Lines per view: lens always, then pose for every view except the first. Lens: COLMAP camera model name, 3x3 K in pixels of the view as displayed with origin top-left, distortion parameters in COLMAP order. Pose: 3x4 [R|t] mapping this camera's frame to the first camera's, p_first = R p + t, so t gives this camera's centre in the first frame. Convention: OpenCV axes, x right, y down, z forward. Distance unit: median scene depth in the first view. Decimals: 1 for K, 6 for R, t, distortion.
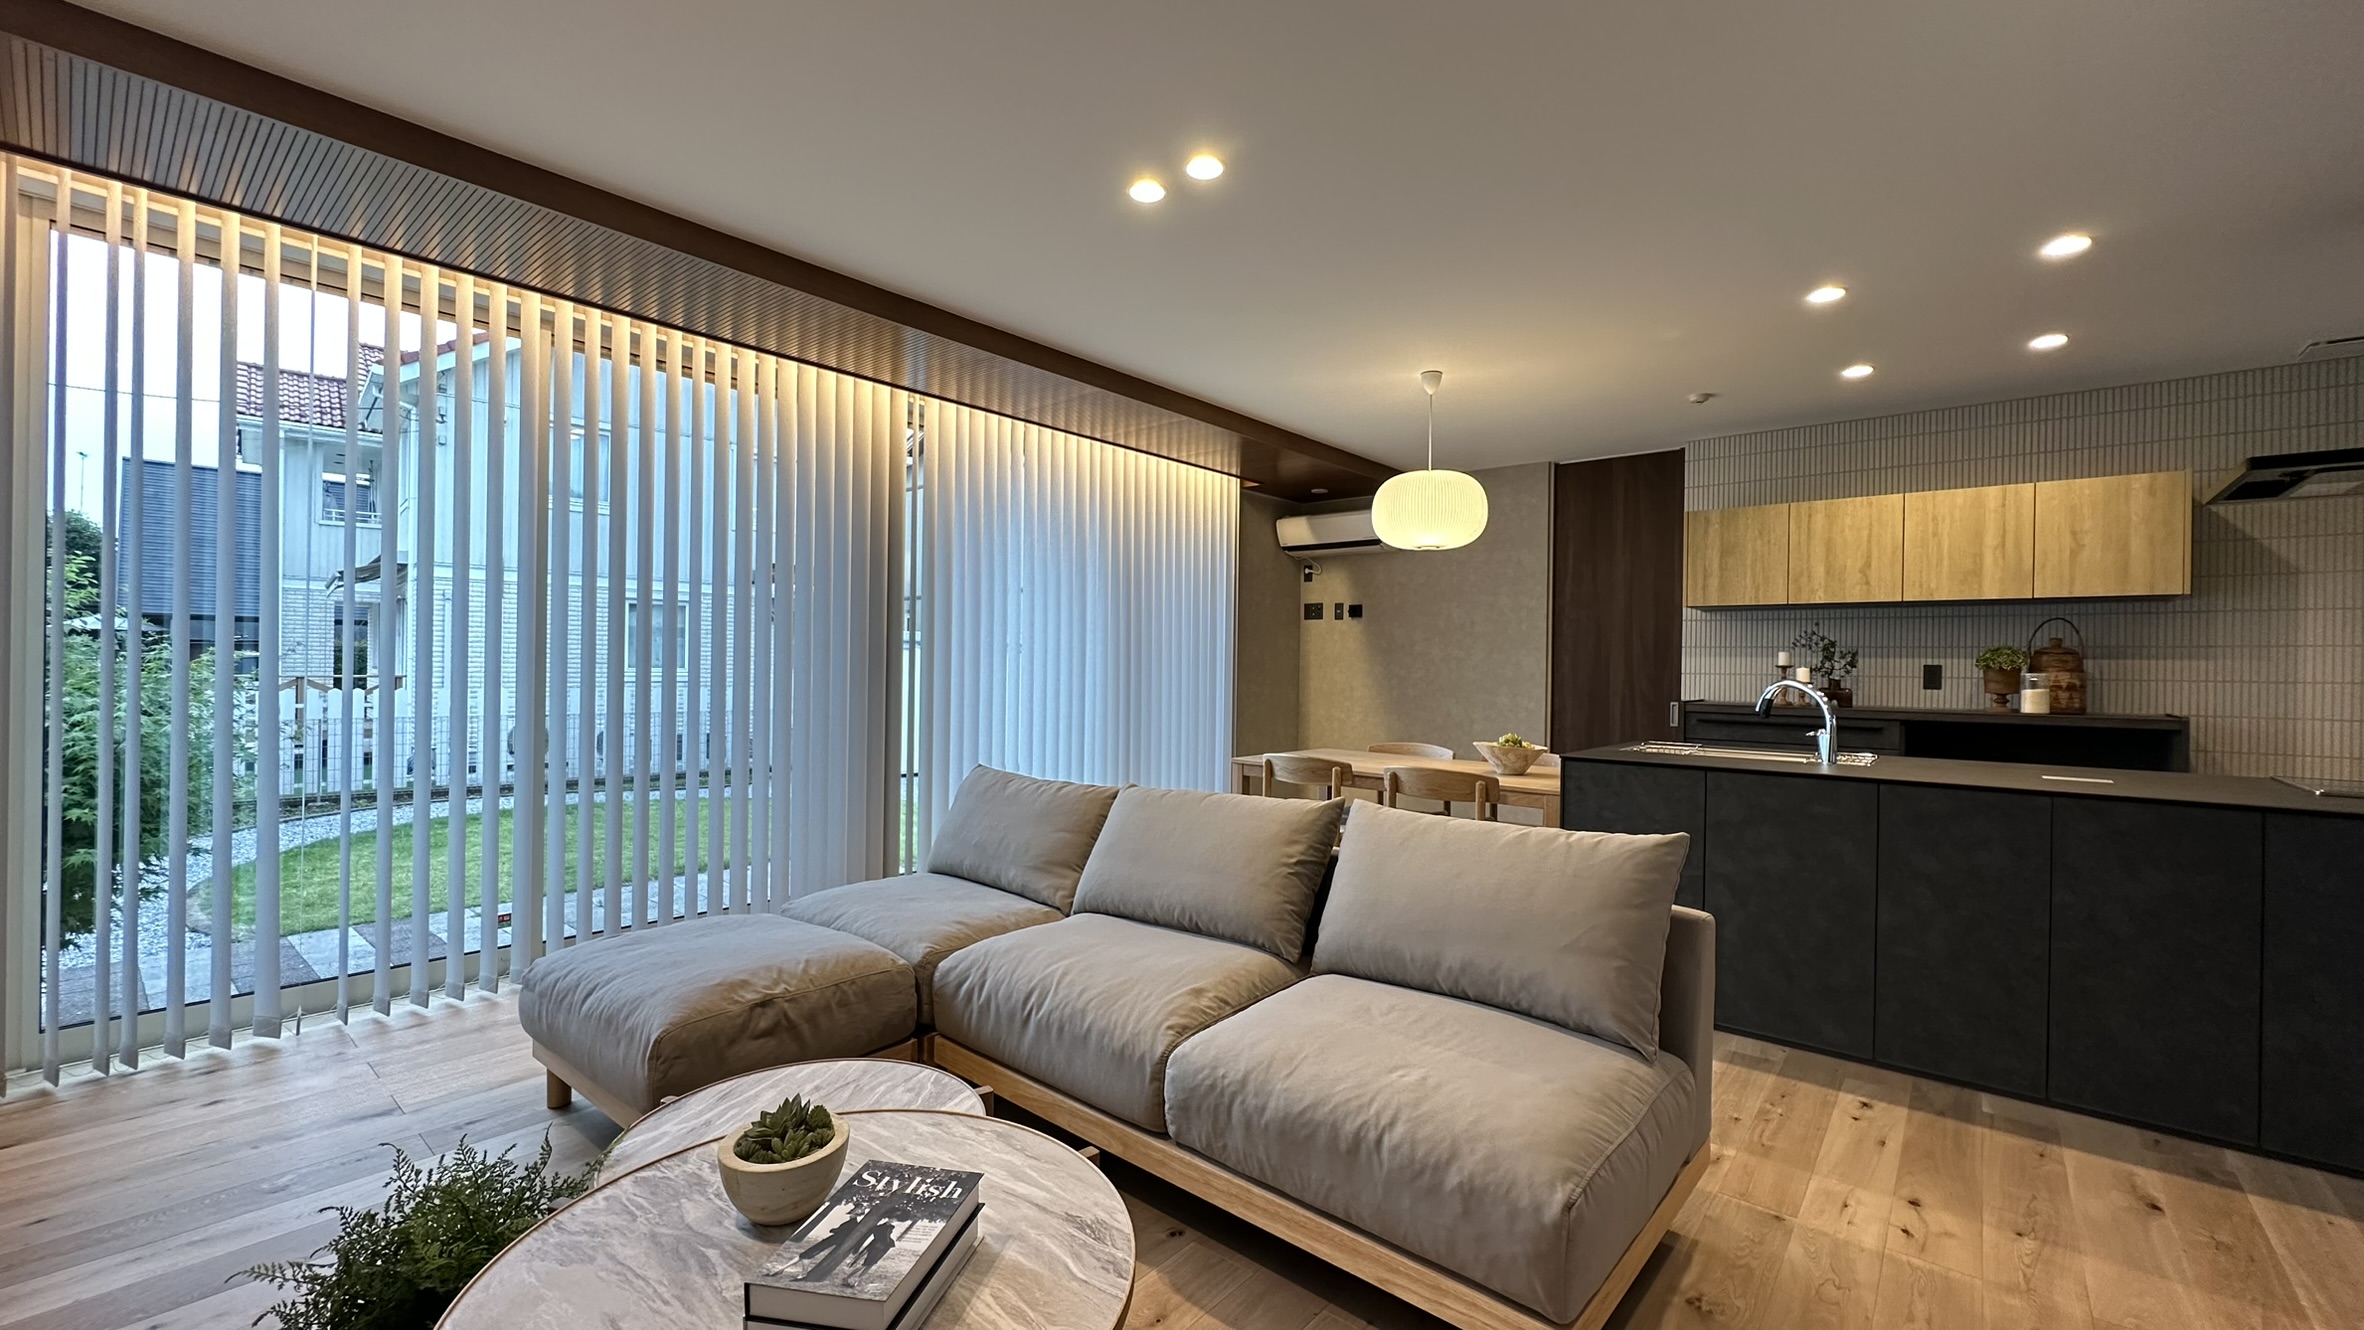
lens RADIAL K [[945.6, 0, 1182.0], [0, 945.6, 665.0], [0, 0, 1]] dist [-0.004867, 0.001372]
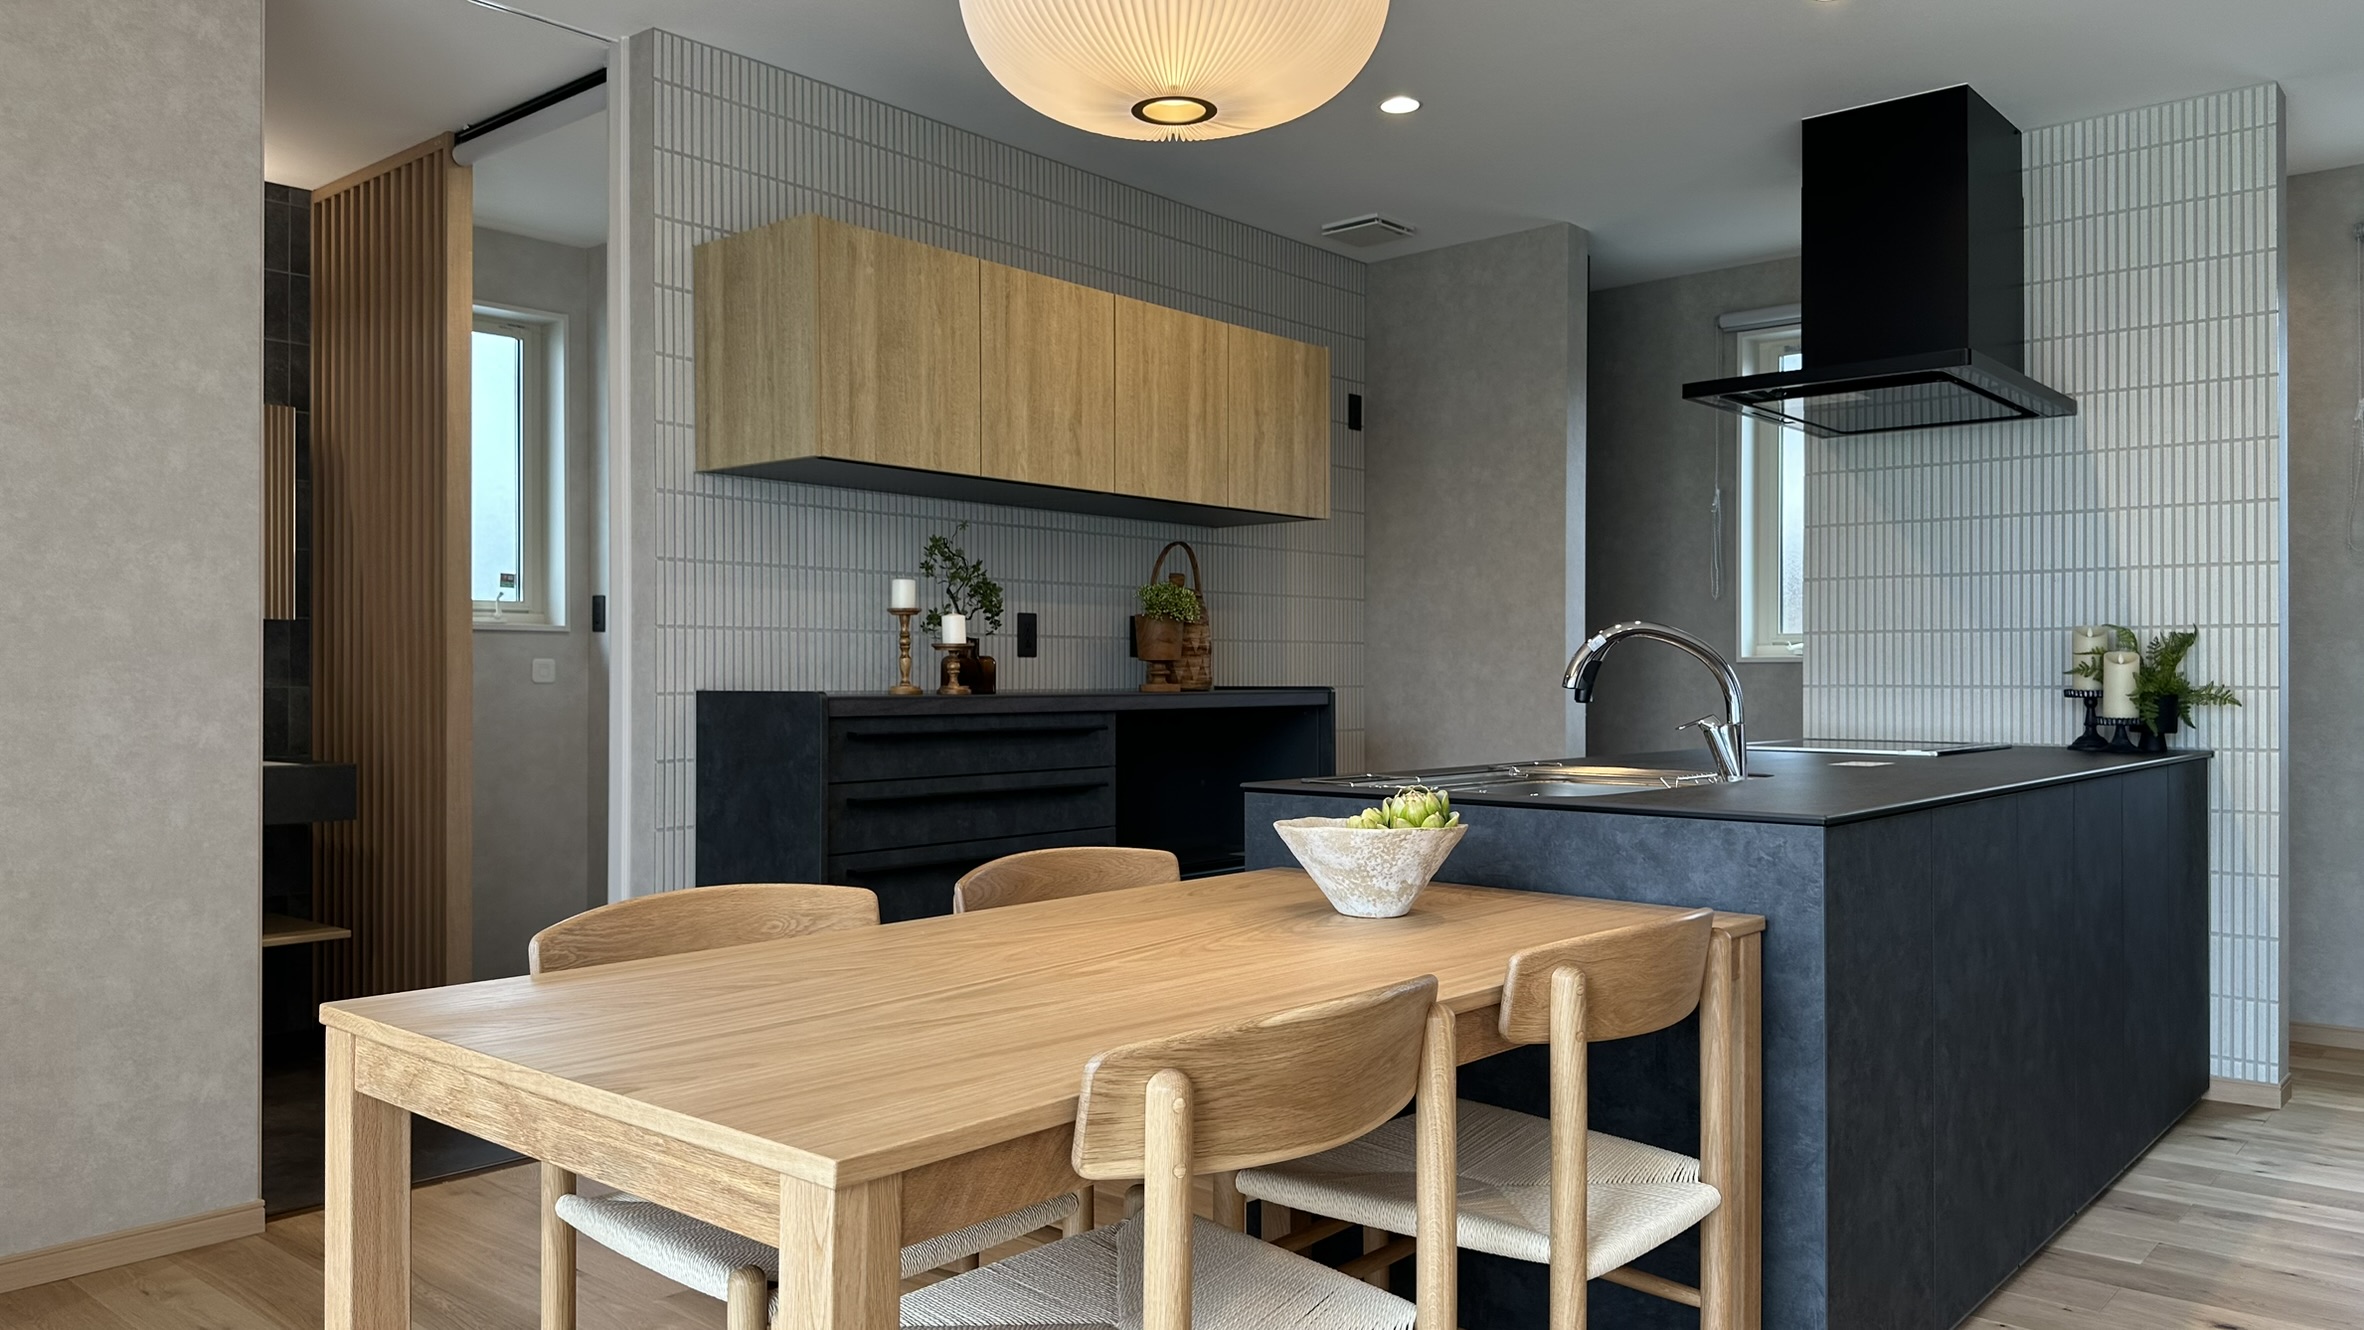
lens RADIAL K [[1662.4, 0, 1182.0], [0, 1662.4, 665.0], [0, 0, 1]] dist [0.096967, -0.131224]
pose [[0.008127, -0.008673, 0.999929, -0.302458], [0.001881, 0.999961, 0.008658, 0.036003], [-0.999965, 0.001810, 0.008143, 1.481927]]
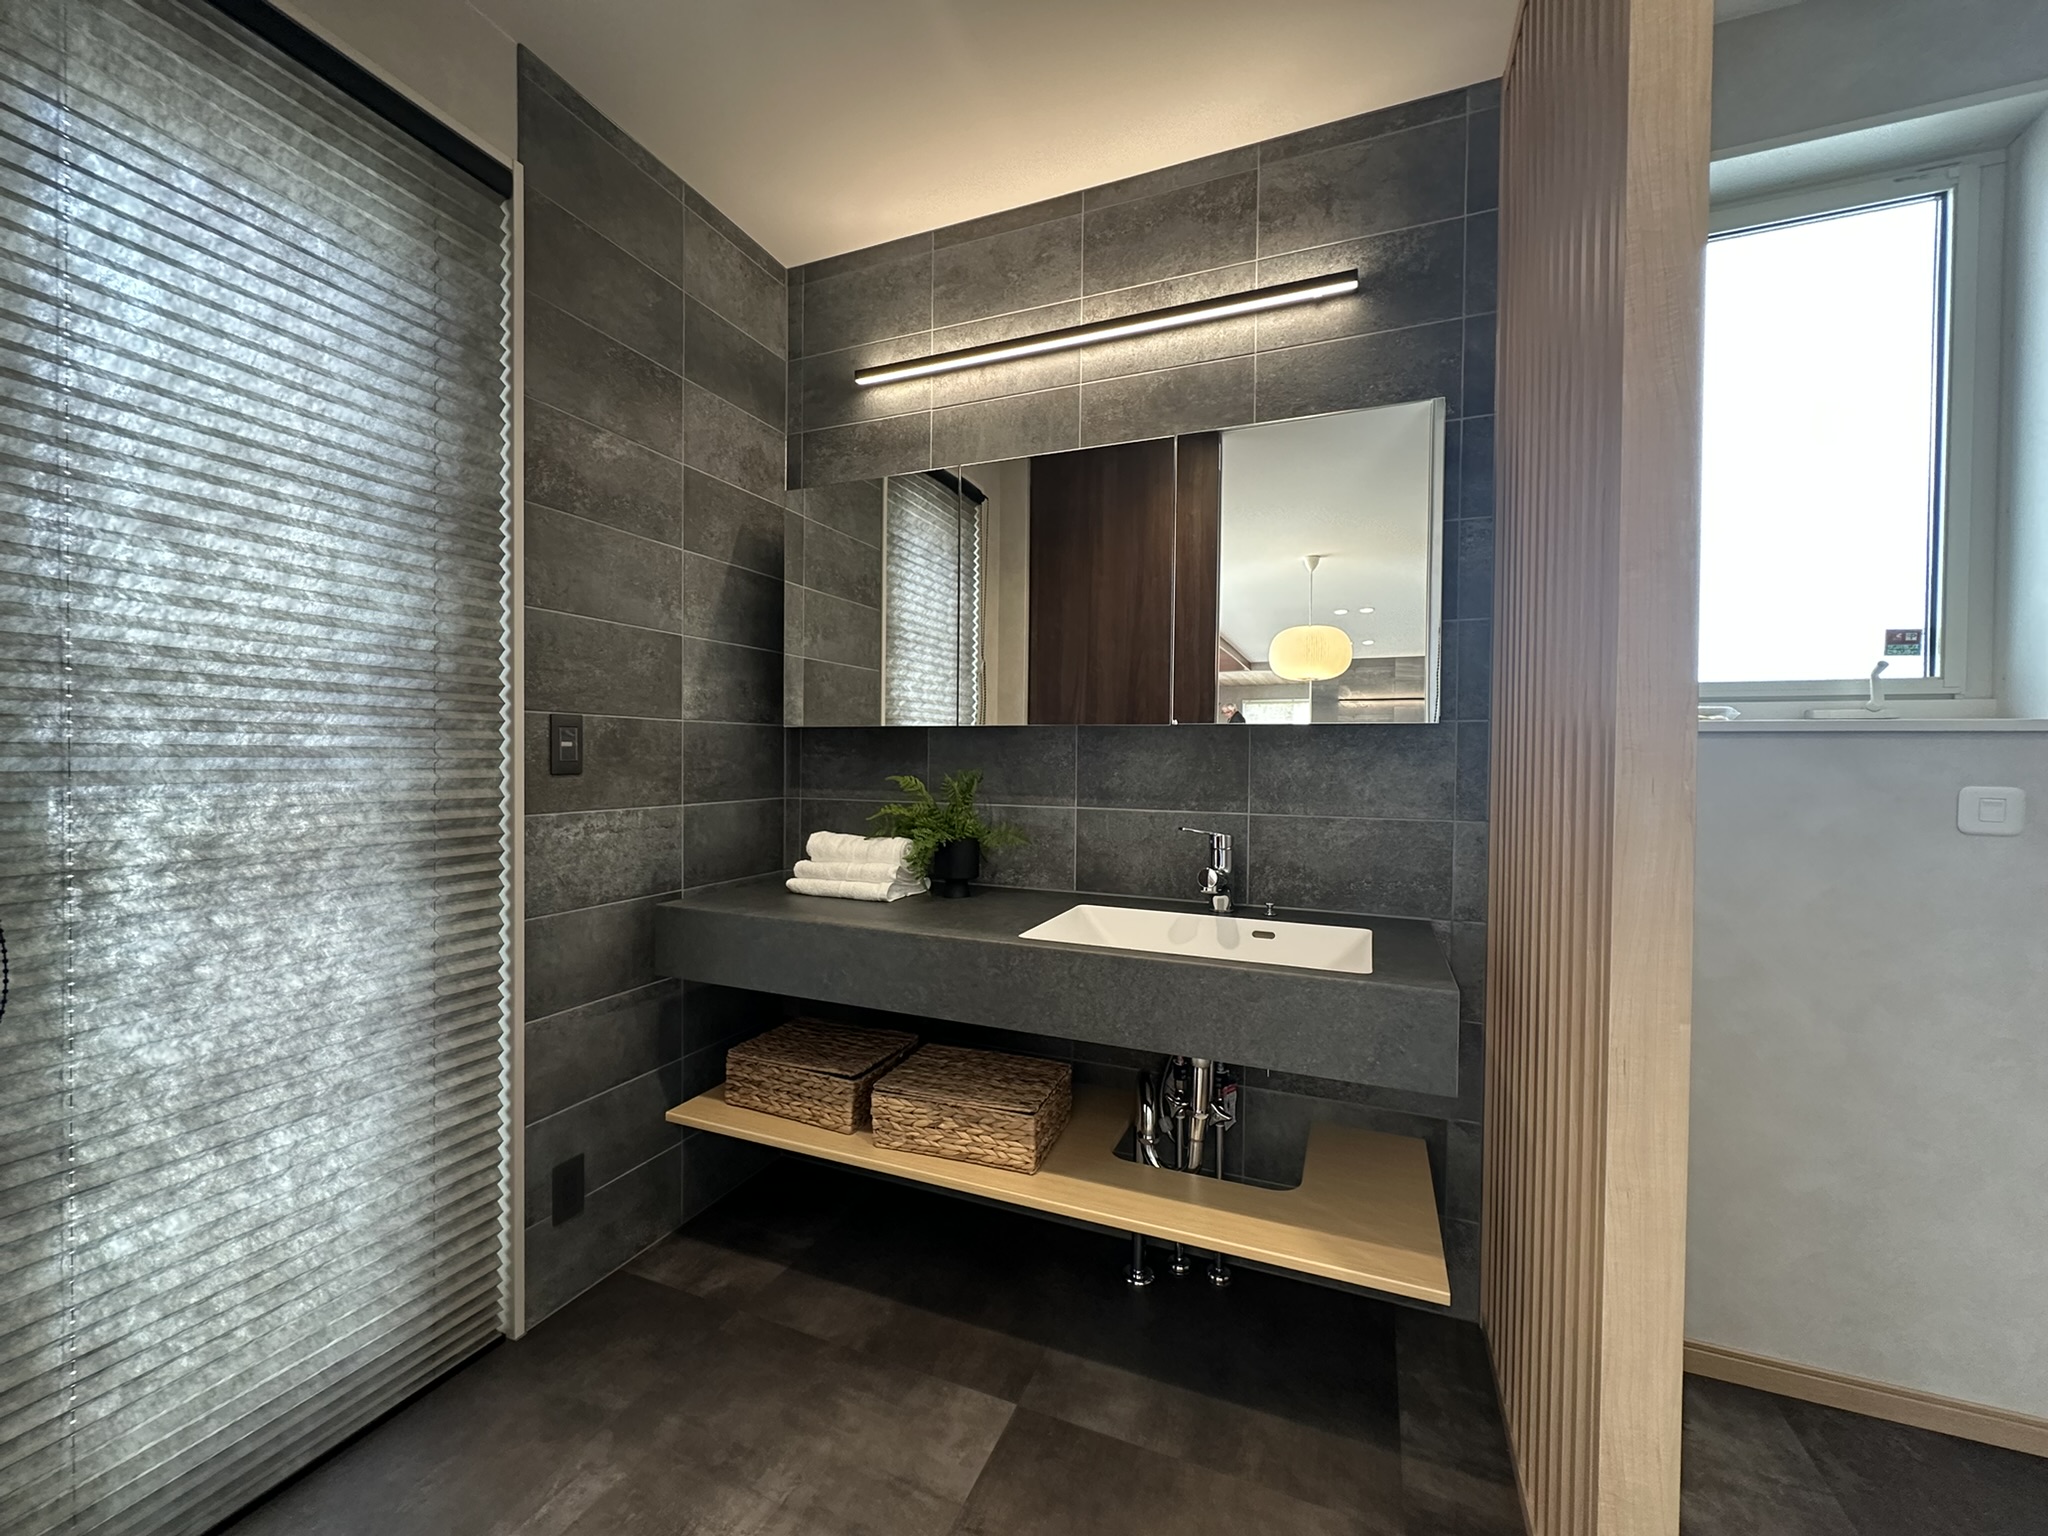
lens RADIAL K [[820.2, 0, 1024.0], [0, 820.2, 768.0], [0, 0, 1]] dist [0.000091, 0.000032]
pose [[0.952224, -0.011144, 0.305196, 0.478888], [0.005923, 0.999820, 0.018028, 0.027037], [-0.305342, -0.015359, 0.952119, 1.774622]]
